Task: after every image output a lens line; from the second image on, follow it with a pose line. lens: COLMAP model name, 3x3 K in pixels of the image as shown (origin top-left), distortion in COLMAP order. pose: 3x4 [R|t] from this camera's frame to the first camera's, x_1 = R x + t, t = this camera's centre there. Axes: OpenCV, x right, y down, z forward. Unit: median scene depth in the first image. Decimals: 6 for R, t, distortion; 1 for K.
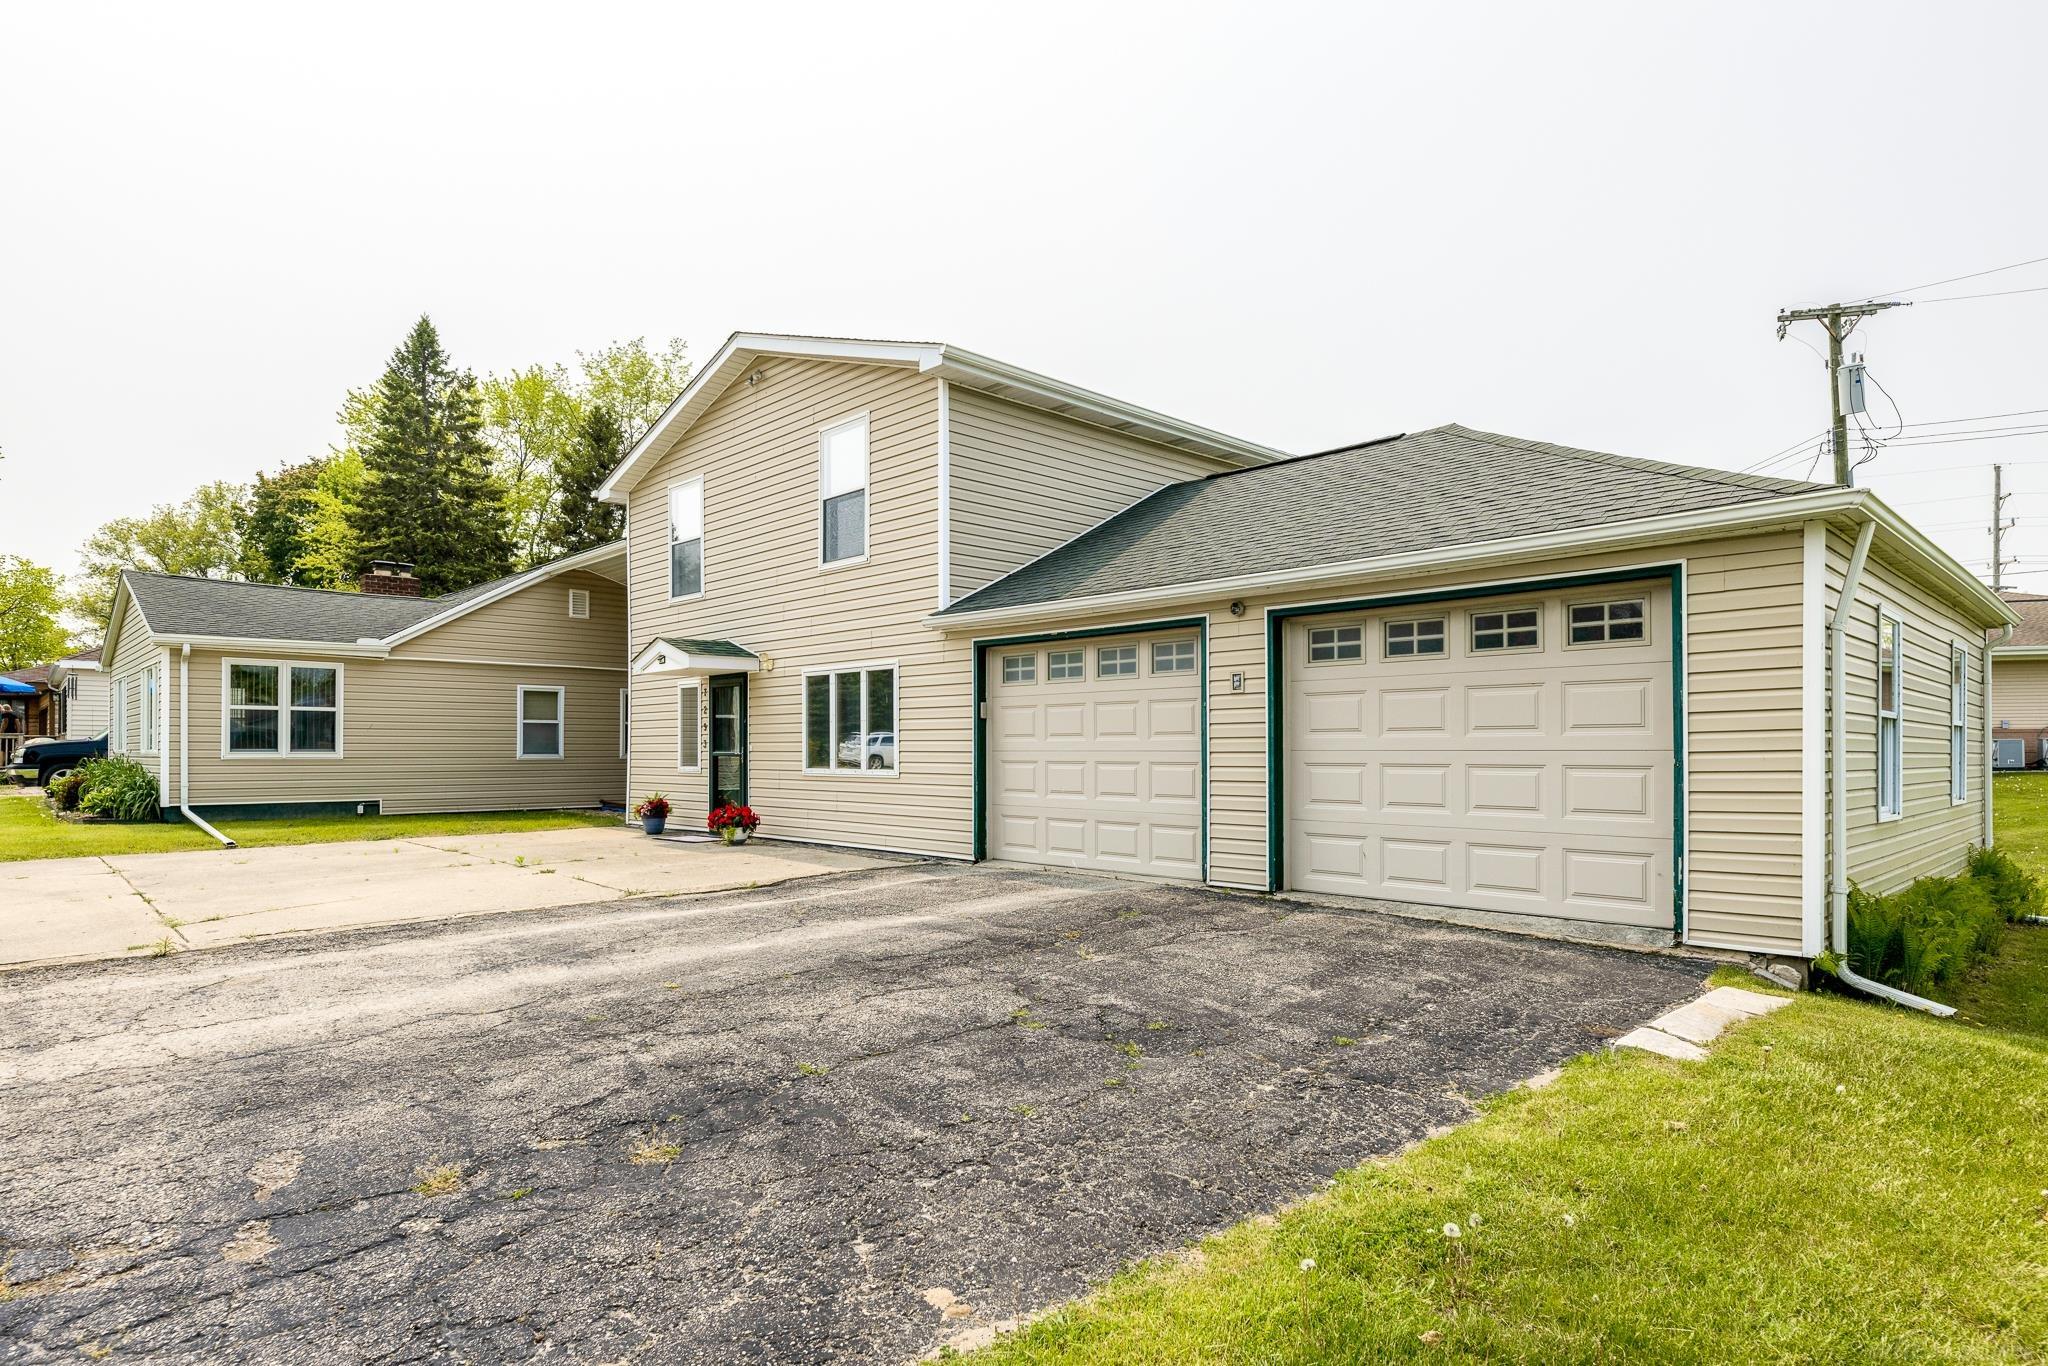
lens RADIAL K [[1122.2, 0, 1016.2], [0, 1122.2, 722.7], [0, 0, 1]] dist [-0.003652, 0.000839]
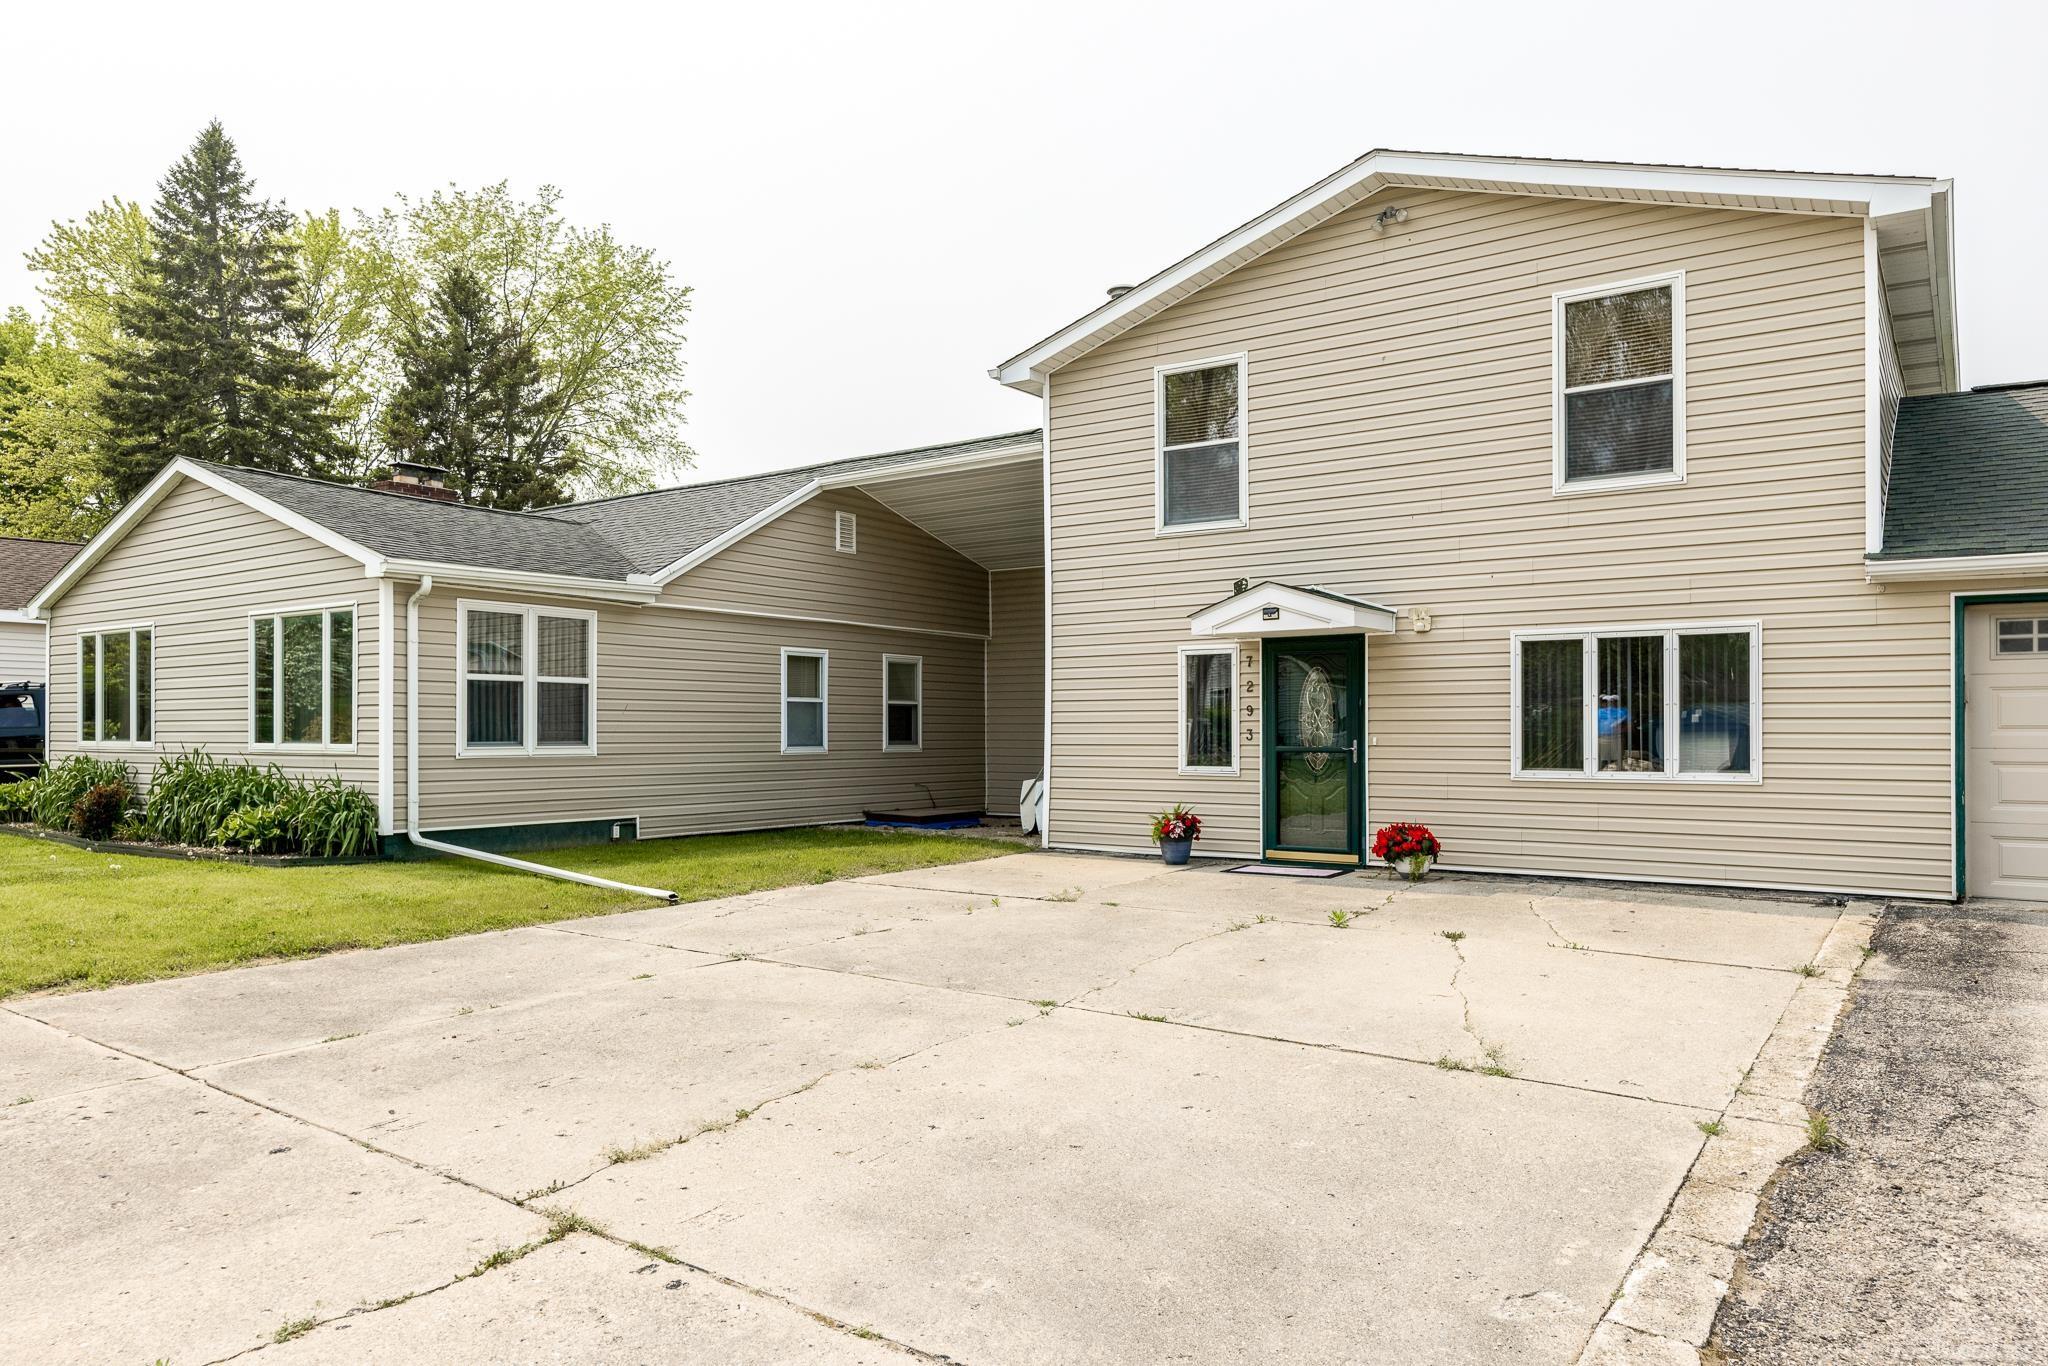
lens RADIAL K [[1342.2, 0, 1019.6], [0, 1342.2, 697.8], [0, 0, 1]] dist [-0.002834, 0.001624]
pose [[0.980055, 0.004866, 0.198667, -0.561692], [-0.004751, 0.999988, -0.001056, -0.002578], [-0.198669, 0.000091, 0.980067, 0.194697]]
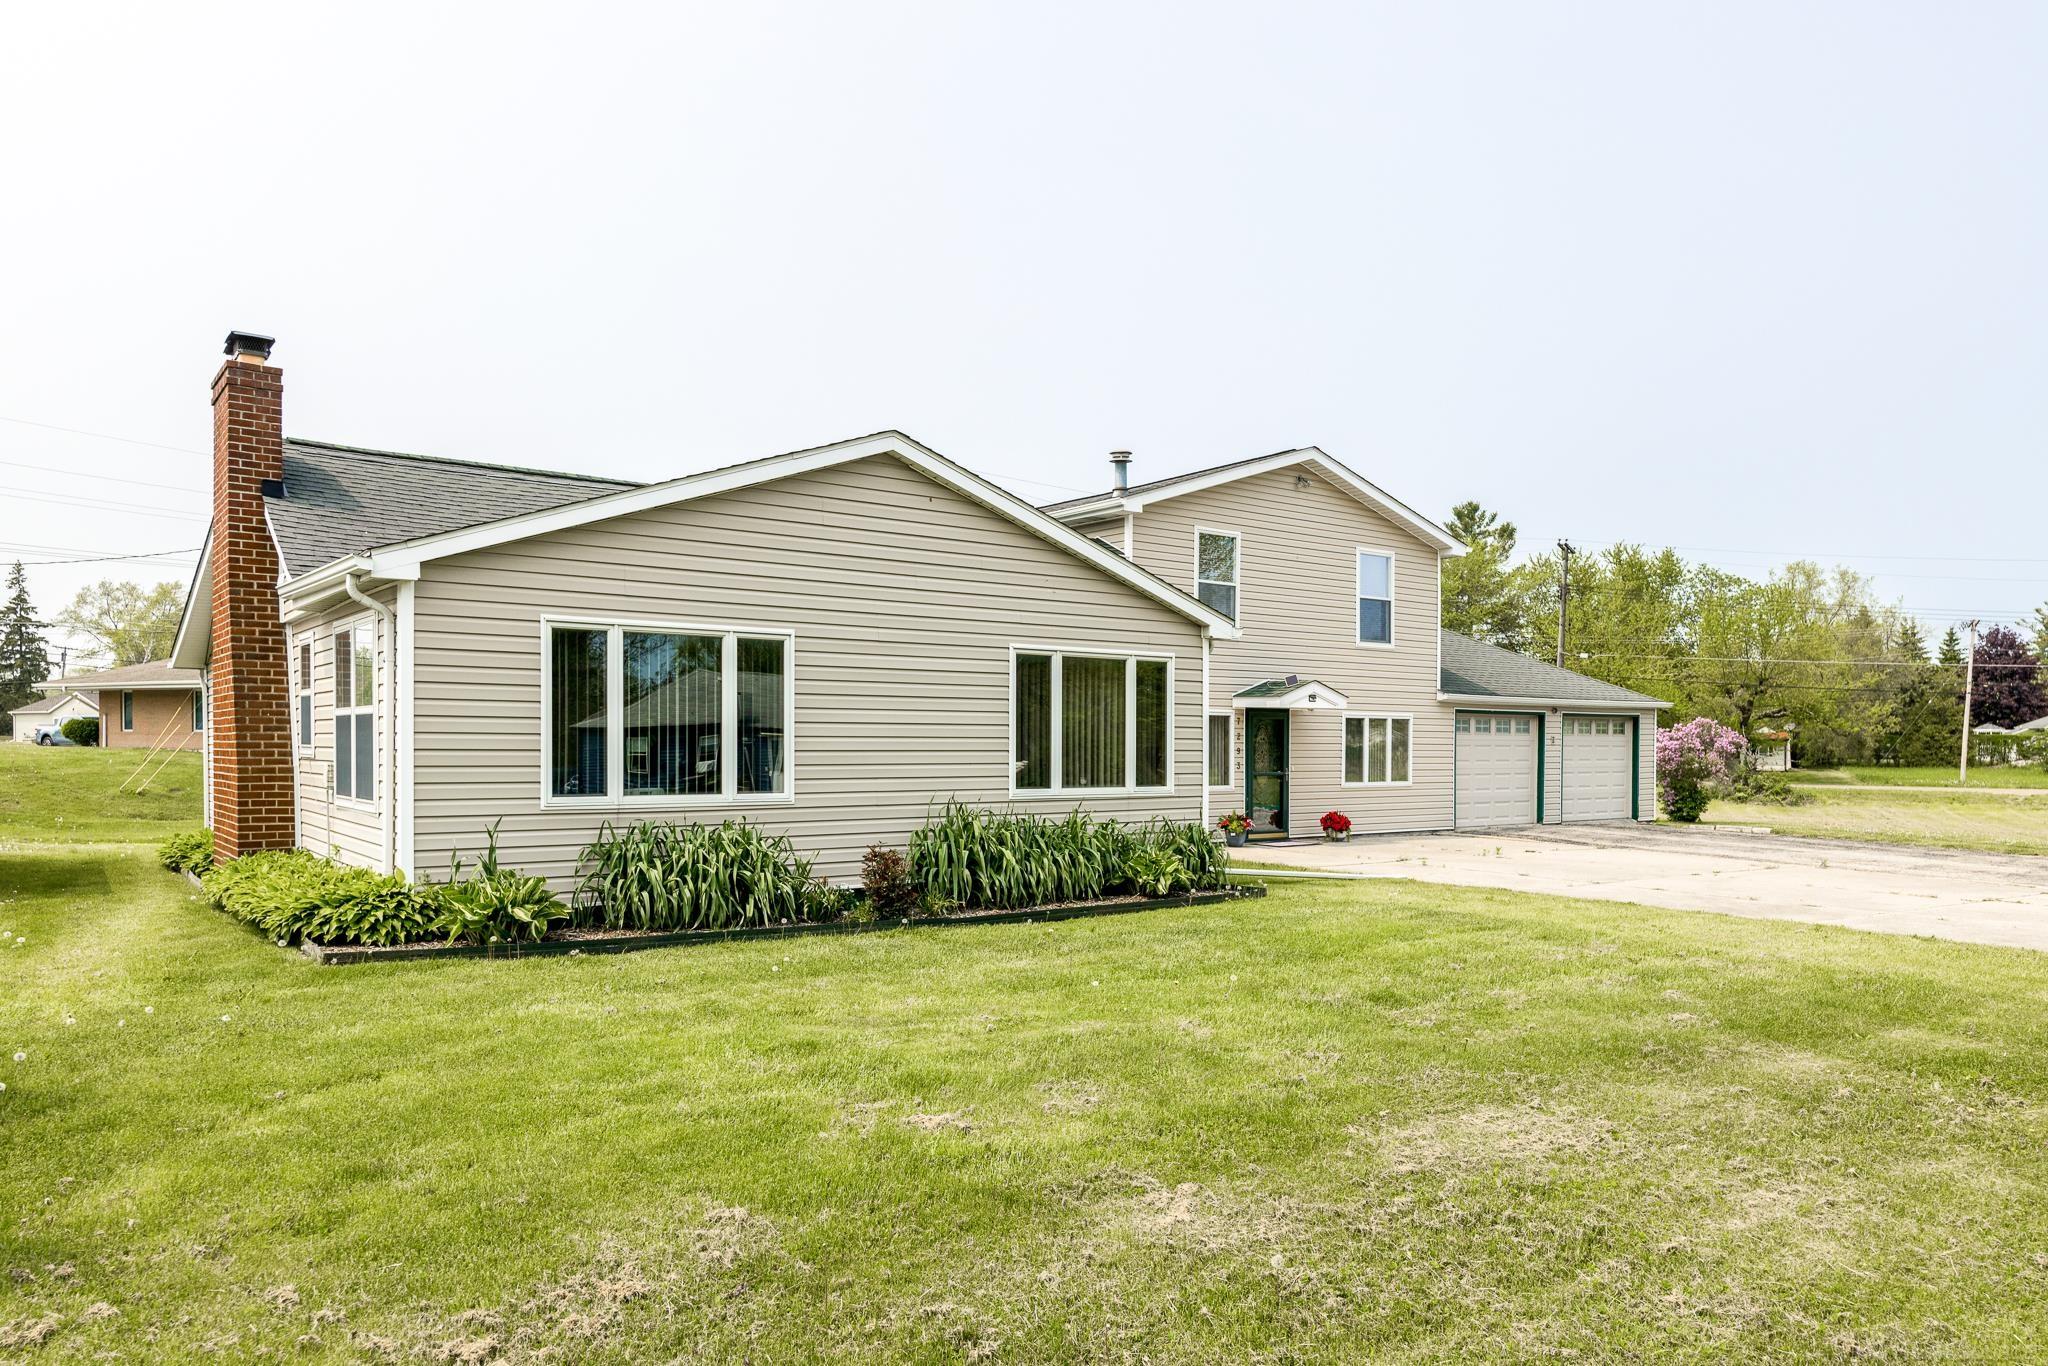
lens RADIAL K [[1342.2, 0, 1022.2], [0, 1342.2, 687.1], [0, 0, 1]] dist [-0.002834, 0.001624]
pose [[0.120052, 0.041253, 0.991910, -1.607872], [-0.032352, 0.998768, -0.037623, -0.002474], [-0.992240, -0.027574, 0.121239, 1.010110]]
